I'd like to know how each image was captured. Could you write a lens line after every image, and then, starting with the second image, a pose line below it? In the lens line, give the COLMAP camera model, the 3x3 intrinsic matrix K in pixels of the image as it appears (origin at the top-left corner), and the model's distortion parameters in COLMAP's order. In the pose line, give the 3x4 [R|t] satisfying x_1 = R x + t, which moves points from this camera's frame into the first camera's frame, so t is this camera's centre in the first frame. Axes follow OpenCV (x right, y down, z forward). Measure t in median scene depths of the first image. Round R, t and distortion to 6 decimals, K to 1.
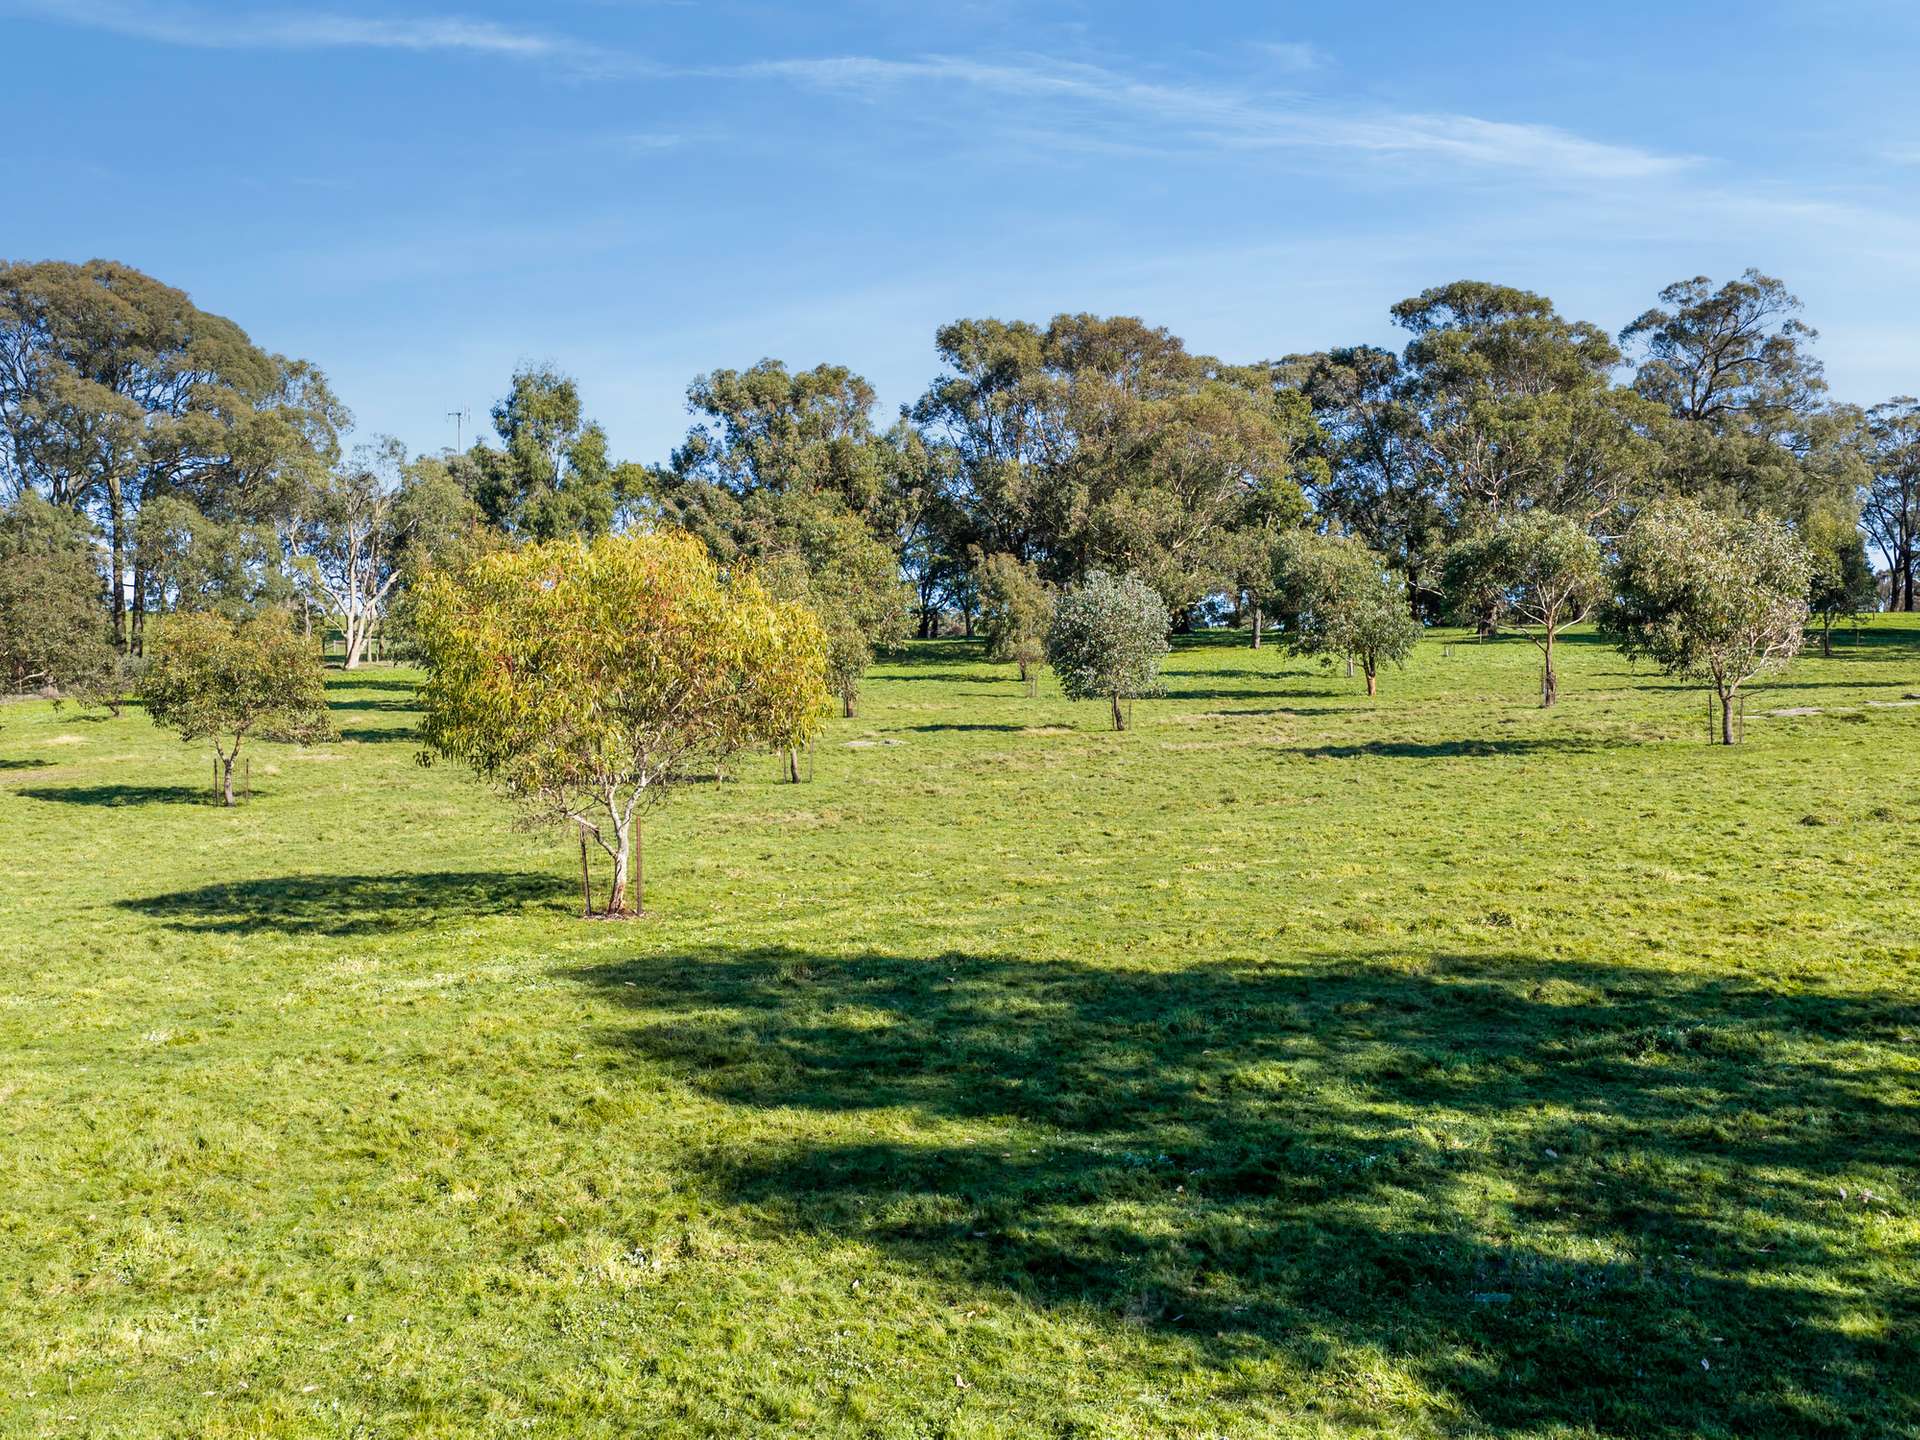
lens RADIAL K [[1890.5, 0, 960.0], [0, 1890.5, 720.0], [0, 0, 1]] dist [0.042351, -0.012262]
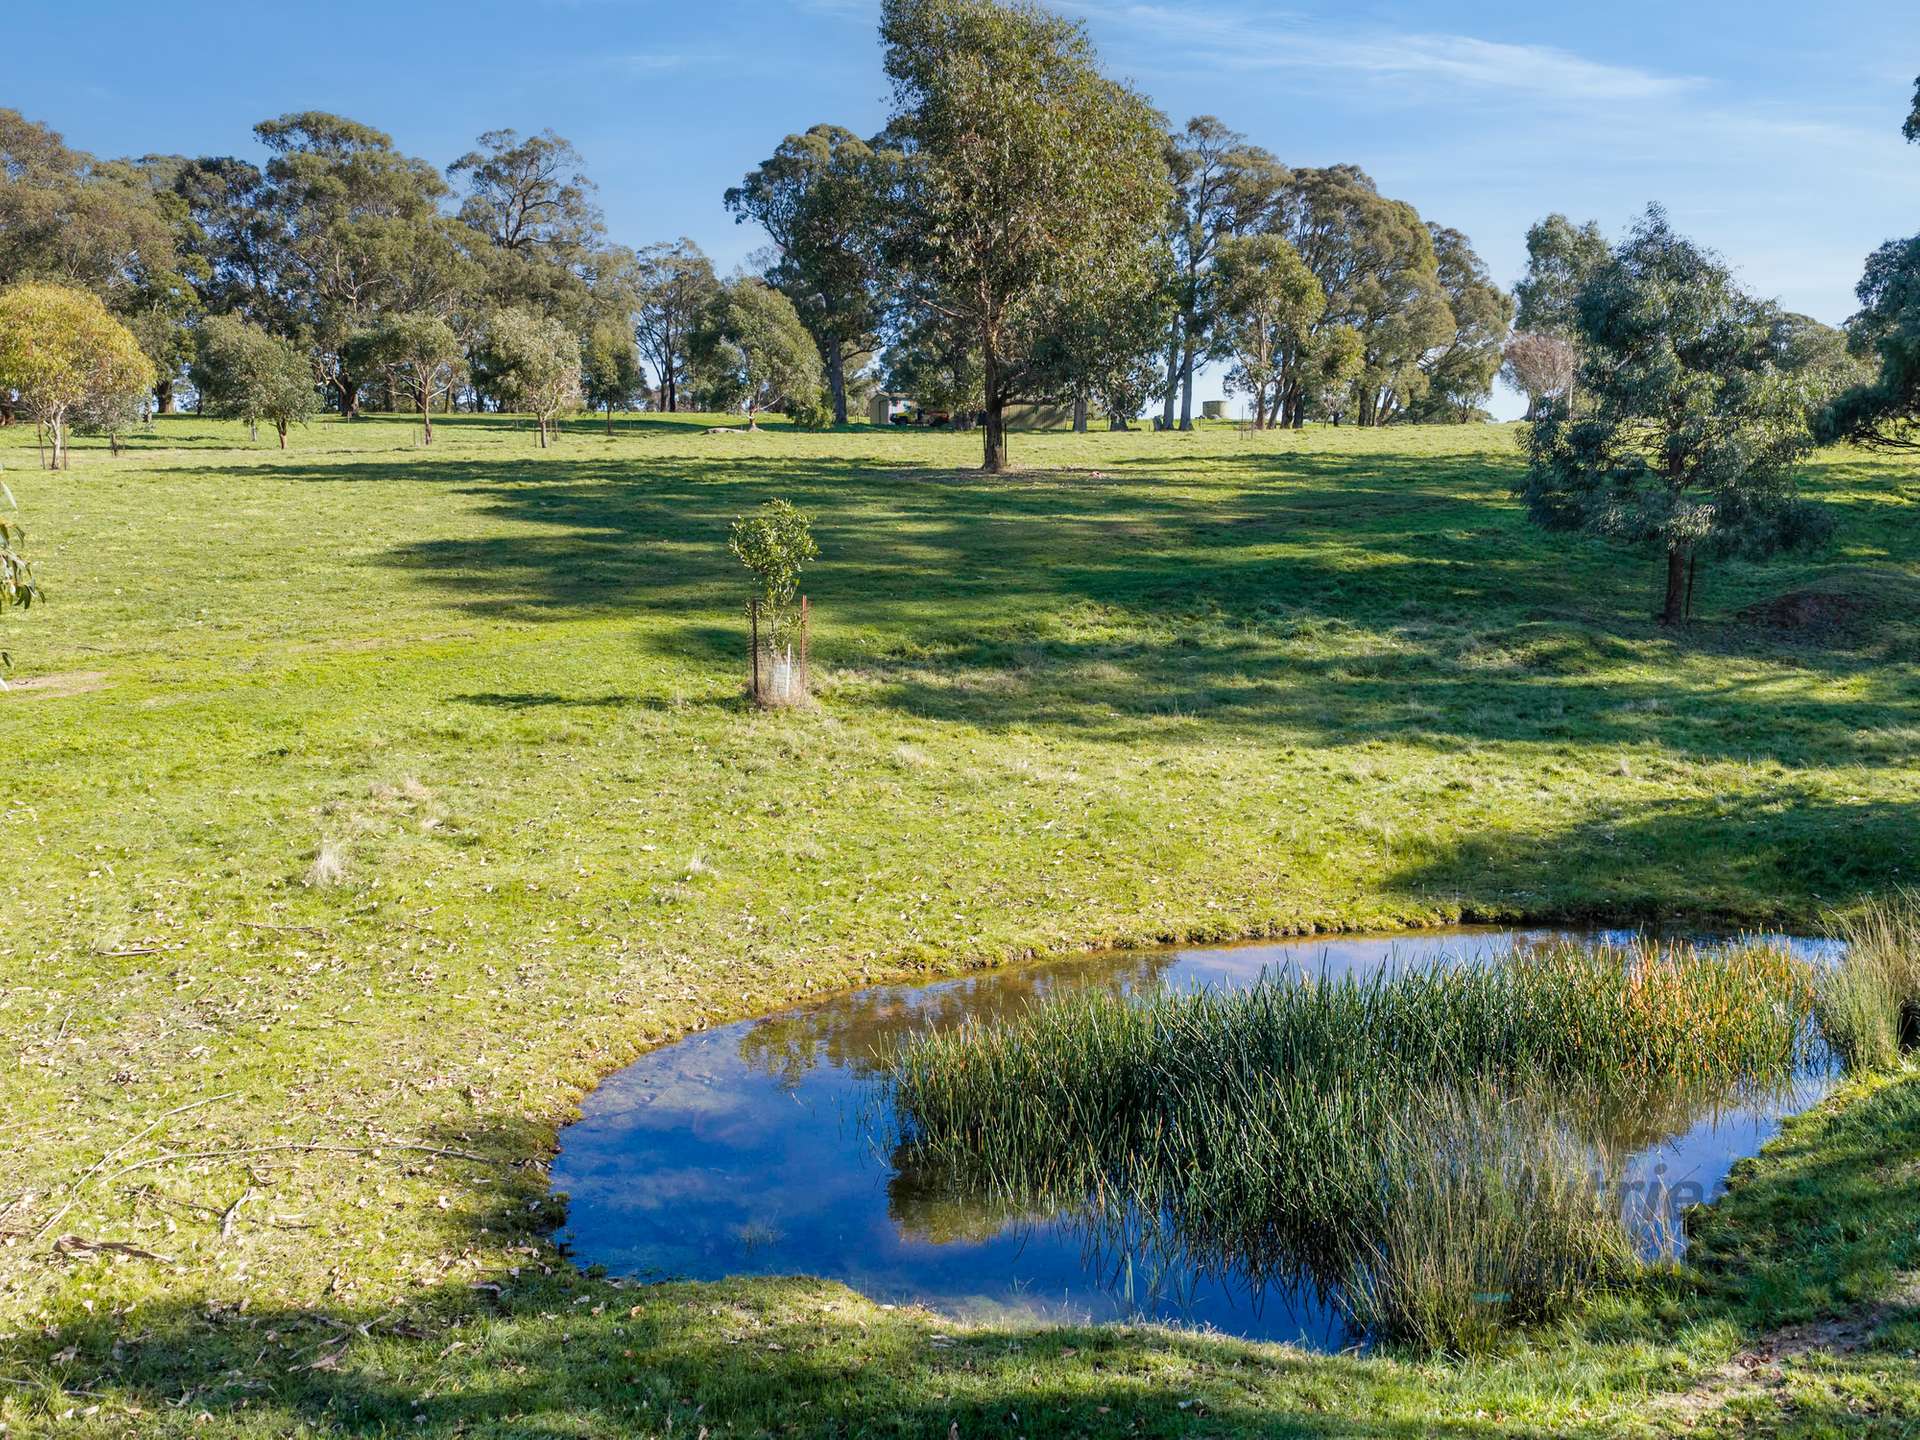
lens RADIAL K [[1890.5, 0, 960.0], [0, 1890.5, 720.0], [0, 0, 1]] dist [0.042351, -0.012262]
pose [[0.825932, -0.061253, 0.560432, -0.086595], [0.005645, 0.994929, 0.100422, 0.026323], [-0.563741, -0.079778, 0.822090, -0.214342]]
